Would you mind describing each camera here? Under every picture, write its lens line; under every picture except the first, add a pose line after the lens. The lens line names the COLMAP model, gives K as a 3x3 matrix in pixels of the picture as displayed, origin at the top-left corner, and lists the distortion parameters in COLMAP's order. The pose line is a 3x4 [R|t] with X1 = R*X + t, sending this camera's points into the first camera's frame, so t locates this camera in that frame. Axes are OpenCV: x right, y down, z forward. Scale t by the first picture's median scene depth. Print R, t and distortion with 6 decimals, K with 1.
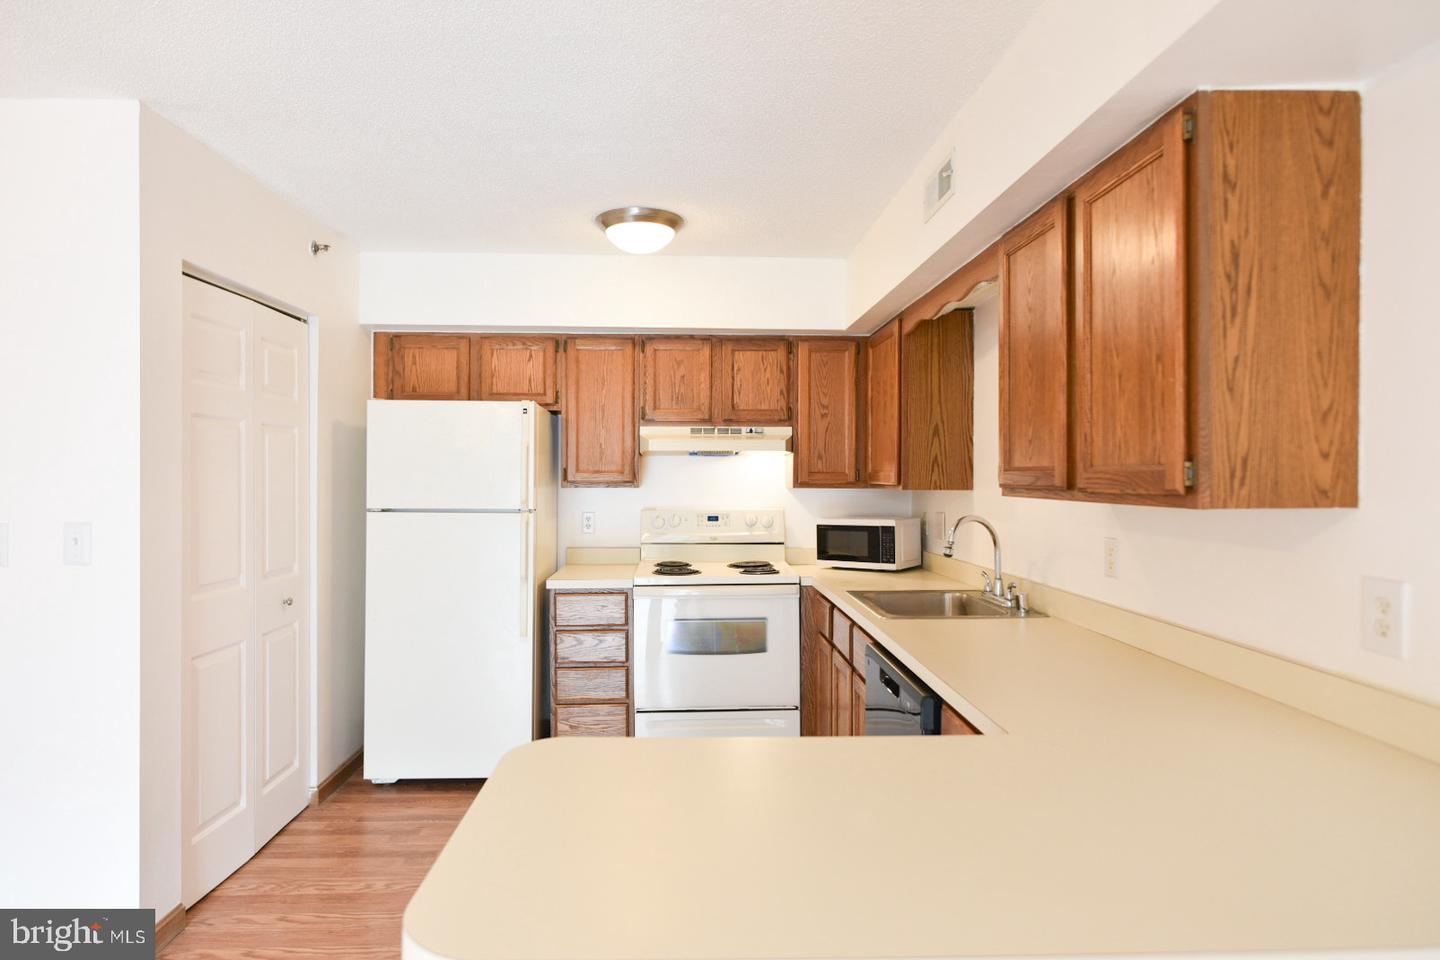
lens RADIAL K [[819.8, 0, 709.6], [0, 819.8, 479.2], [0, 0, 1]] dist [0.005628, -0.001160]
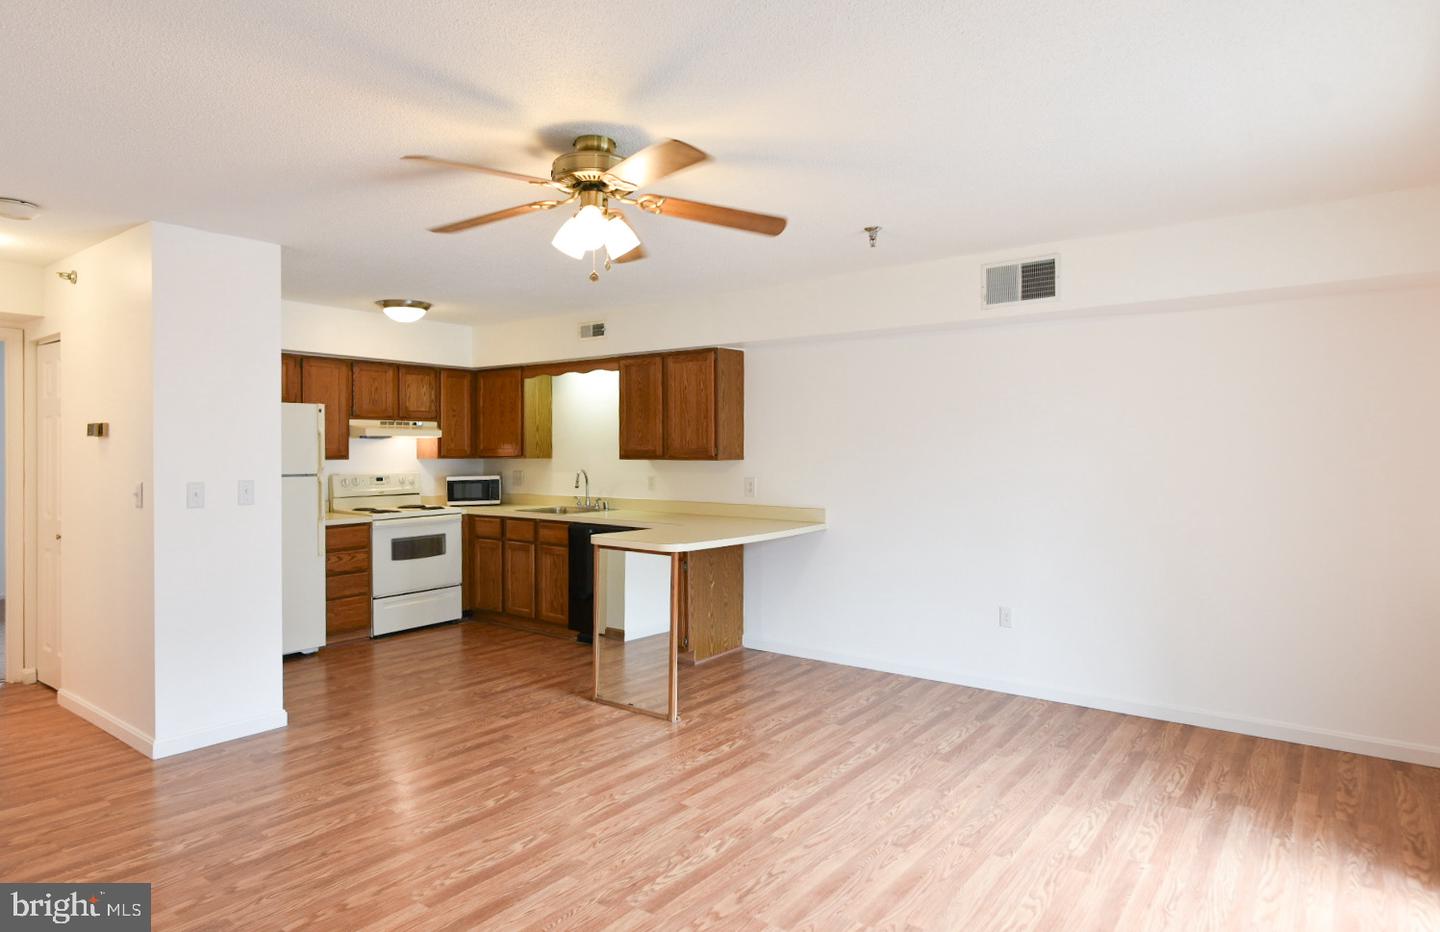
lens RADIAL K [[826.9, 0, 713.7], [0, 826.9, 460.5], [0, 0, 1]] dist [0.003323, 0.002730]
pose [[0.635234, -0.011224, 0.772238, -0.851625], [0.003819, 0.999928, 0.011392, -0.002587], [-0.772310, -0.004287, 0.635231, -0.500580]]
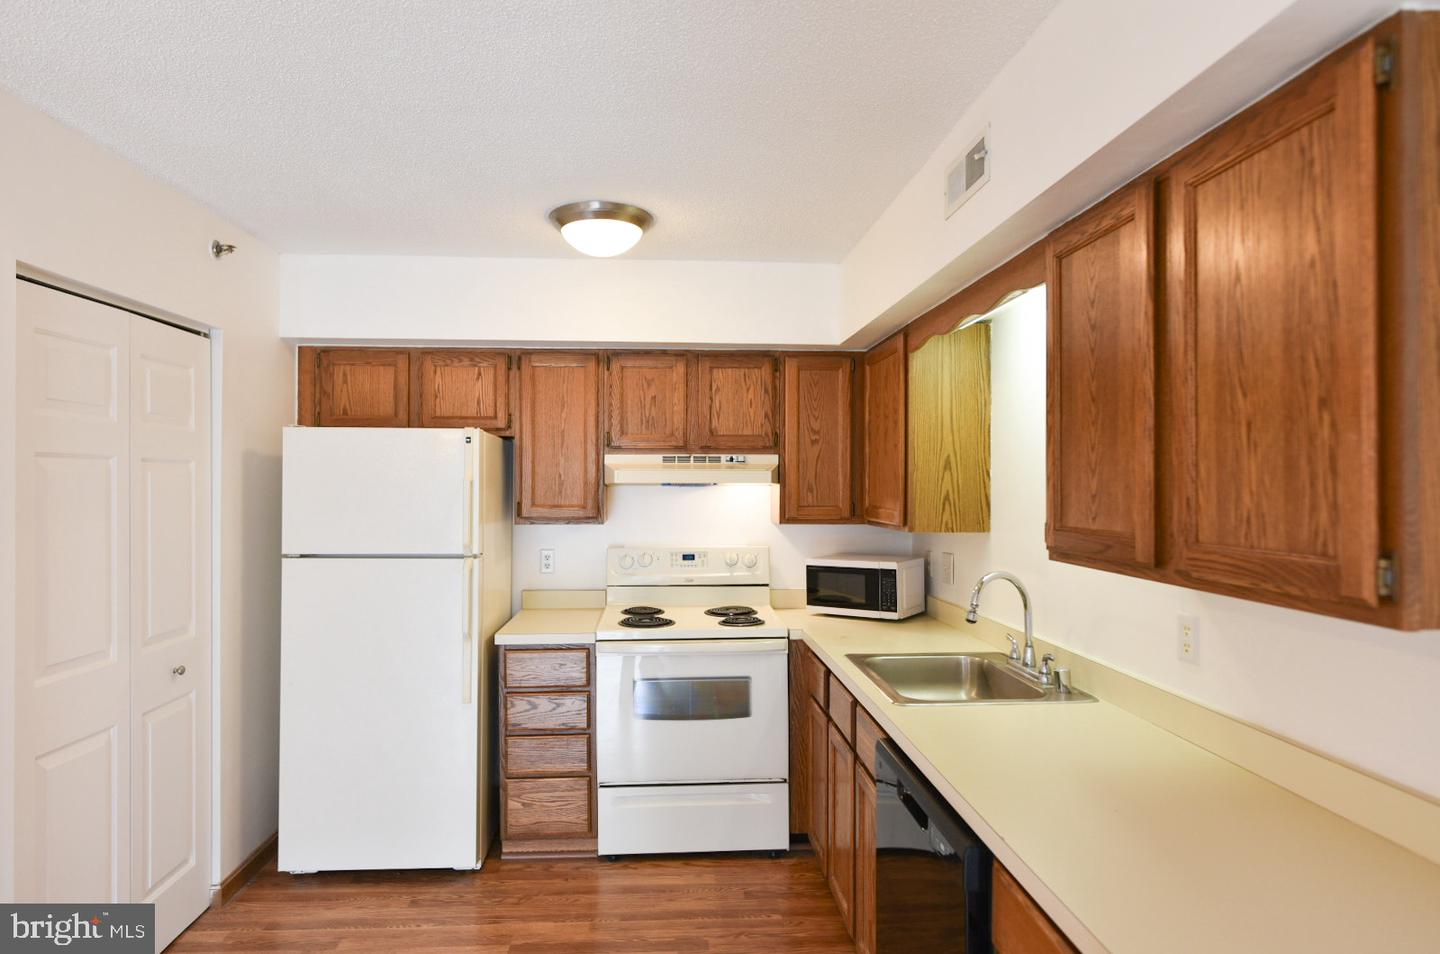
lens RADIAL K [[819.8, 0, 698.0], [0, 819.8, 483.6], [0, 0, 1]] dist [0.005628, -0.001160]
pose [[0.999924, -0.000333, 0.012329, 0.003596], [0.000367, 0.999996, -0.002756, -0.031008], [-0.012328, 0.002760, 0.999920, 0.124385]]
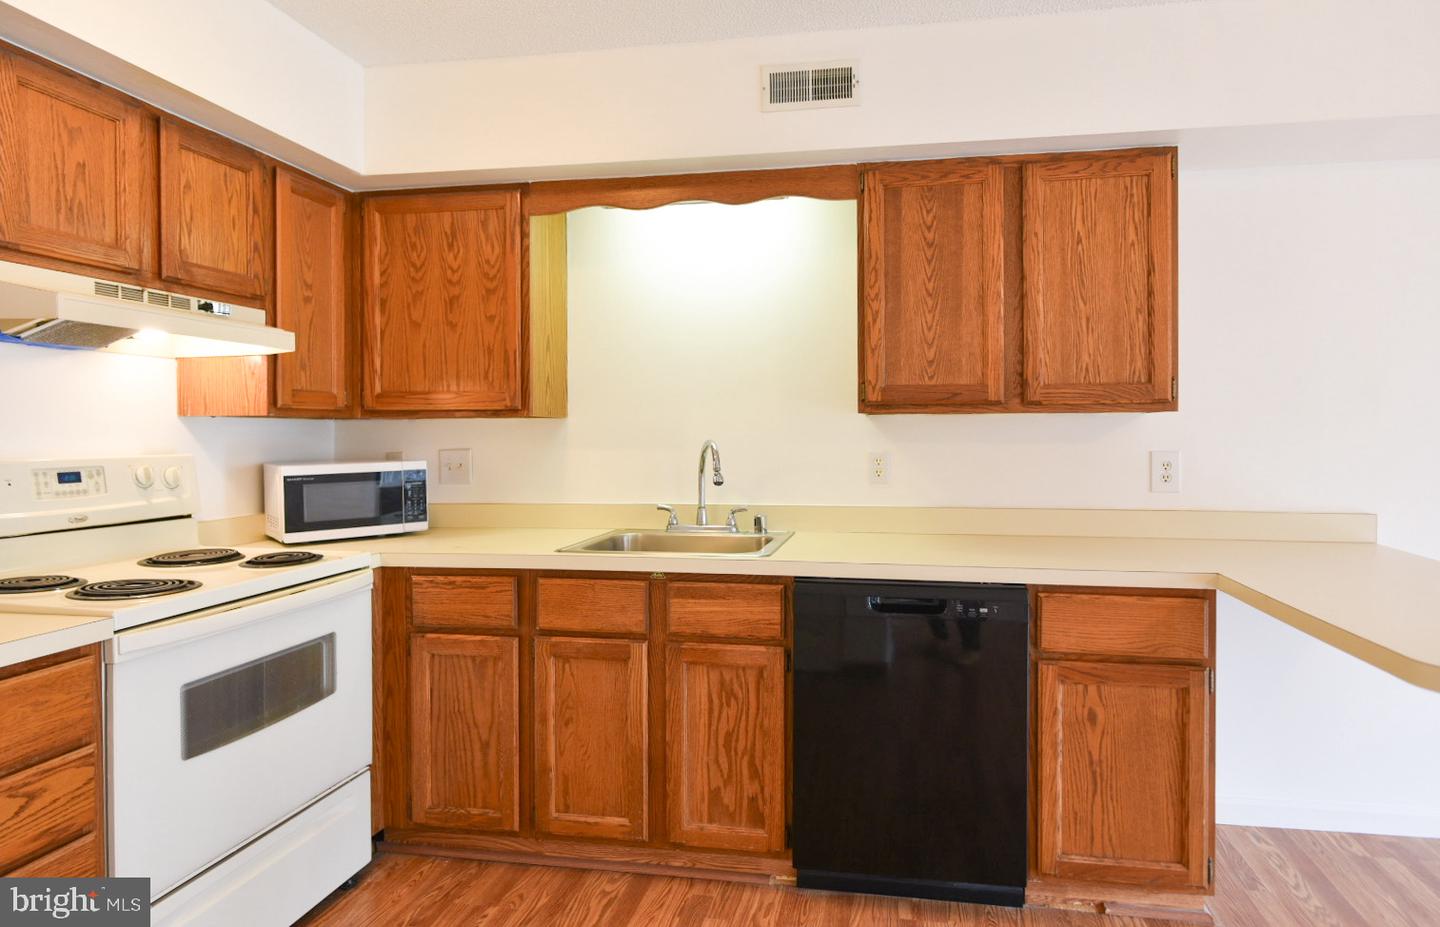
lens RADIAL K [[826.9, 0, 785.6], [0, 826.9, 439.8], [0, 0, 1]] dist [0.003323, 0.002730]
pose [[0.195220, -0.009479, 0.980714, -0.415769], [0.007716, 0.999937, 0.008129, 0.026961], [-0.980729, 0.005980, 0.195281, 0.532901]]
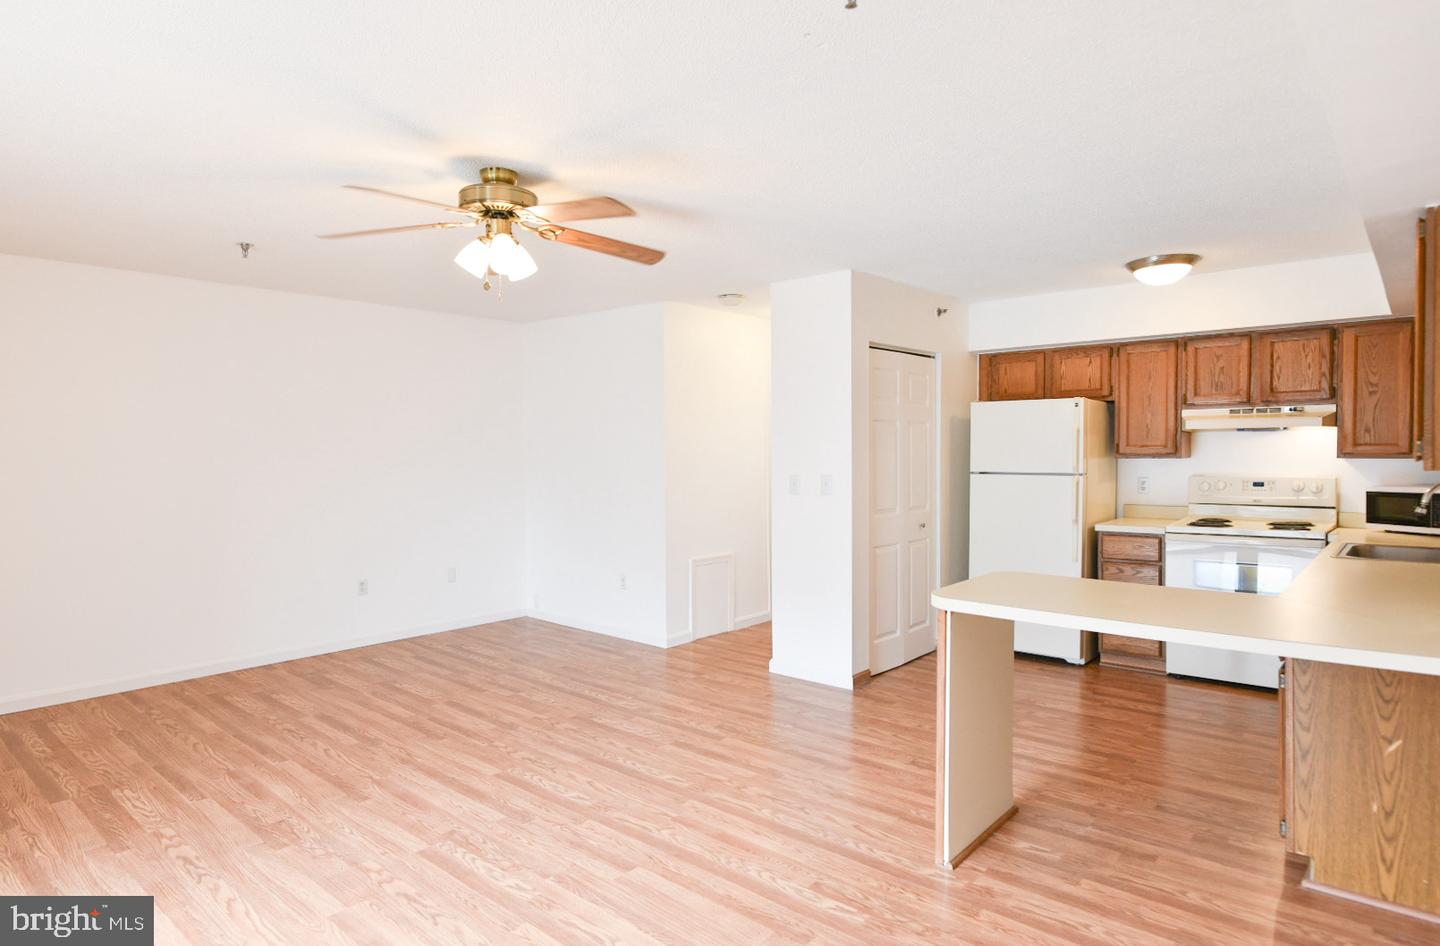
lens RADIAL K [[819.8, 0, 720.2], [0, 819.8, 474.6], [0, 0, 1]] dist [0.005628, -0.001160]
pose [[0.732378, 0.014555, -0.680743, 0.256308], [0.002842, 0.999697, 0.024431, 0.002317], [0.680893, -0.019828, 0.732115, -0.405361]]
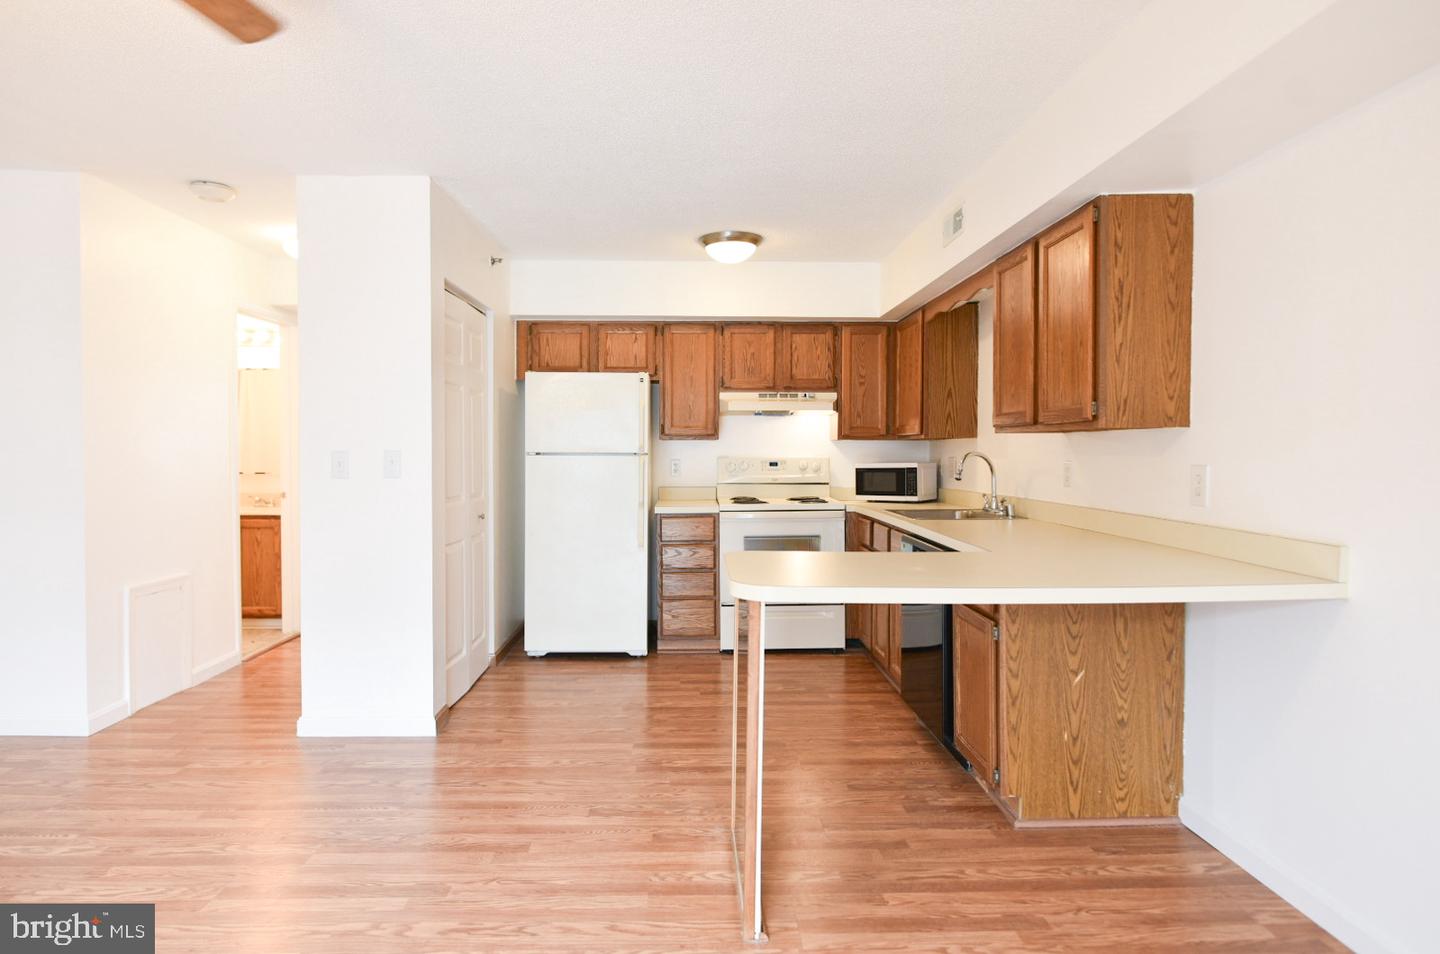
lens RADIAL K [[819.8, 0, 700.8], [0, 819.8, 467.7], [0, 0, 1]] dist [0.005628, -0.001160]
pose [[0.999815, -0.000305, -0.019235, -0.091179], [0.000612, 0.999873, 0.015907, 0.035260], [0.019227, -0.015916, 0.999688, -0.305446]]
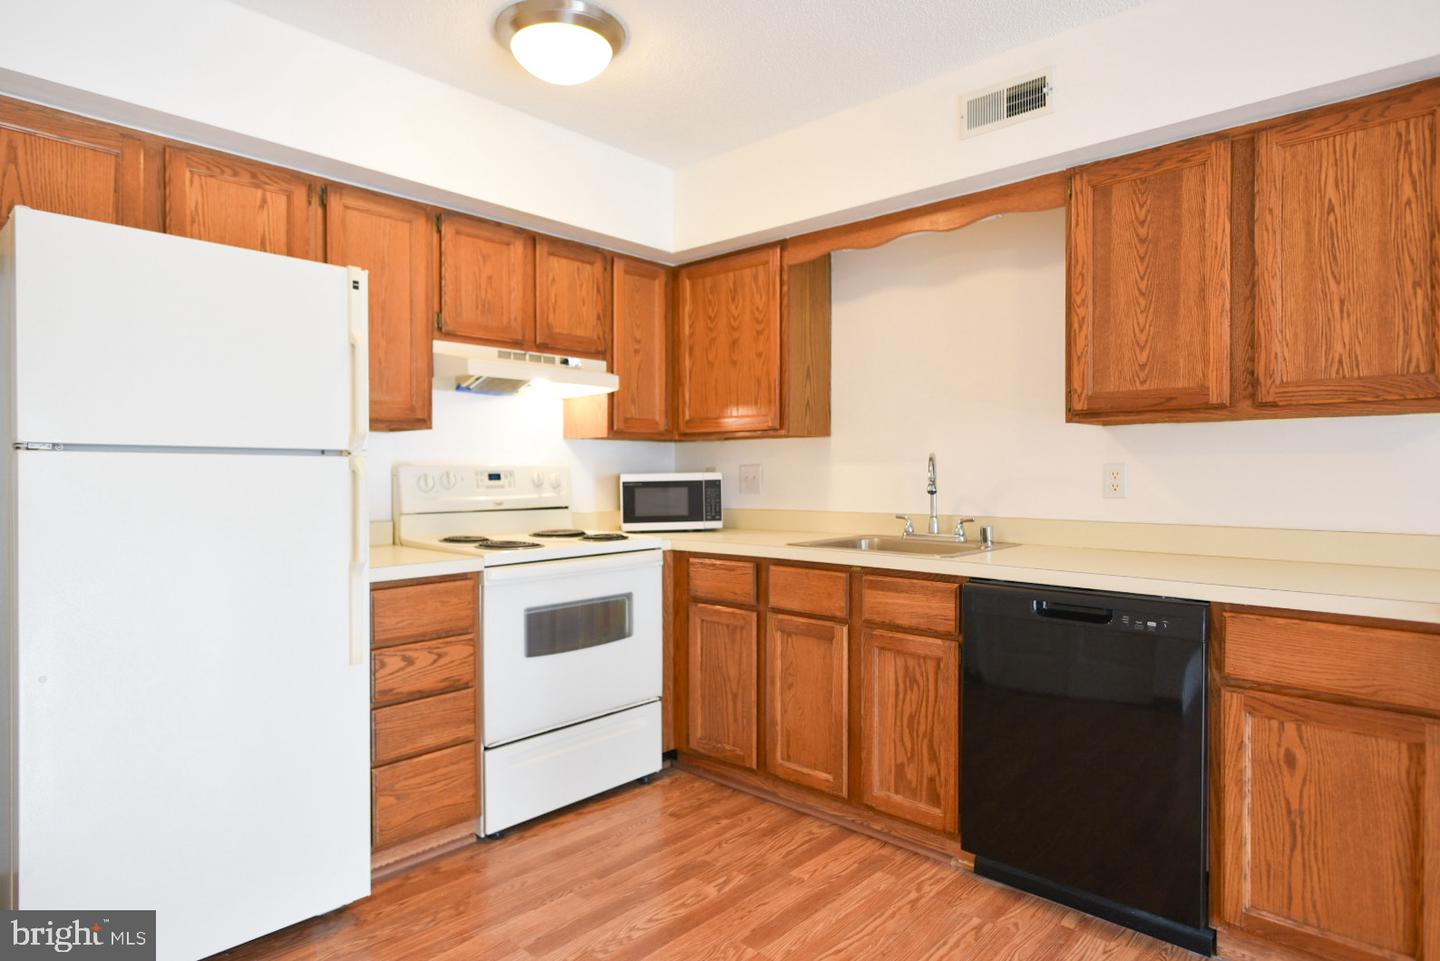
lens RADIAL K [[819.8, 0, 724.0], [0, 819.8, 479.8], [0, 0, 1]] dist [0.005628, -0.001160]
pose [[0.704943, -0.010527, 0.709186, -0.405905], [0.005548, 0.999941, 0.009328, 0.047975], [-0.709243, -0.002641, 0.704960, 0.347986]]
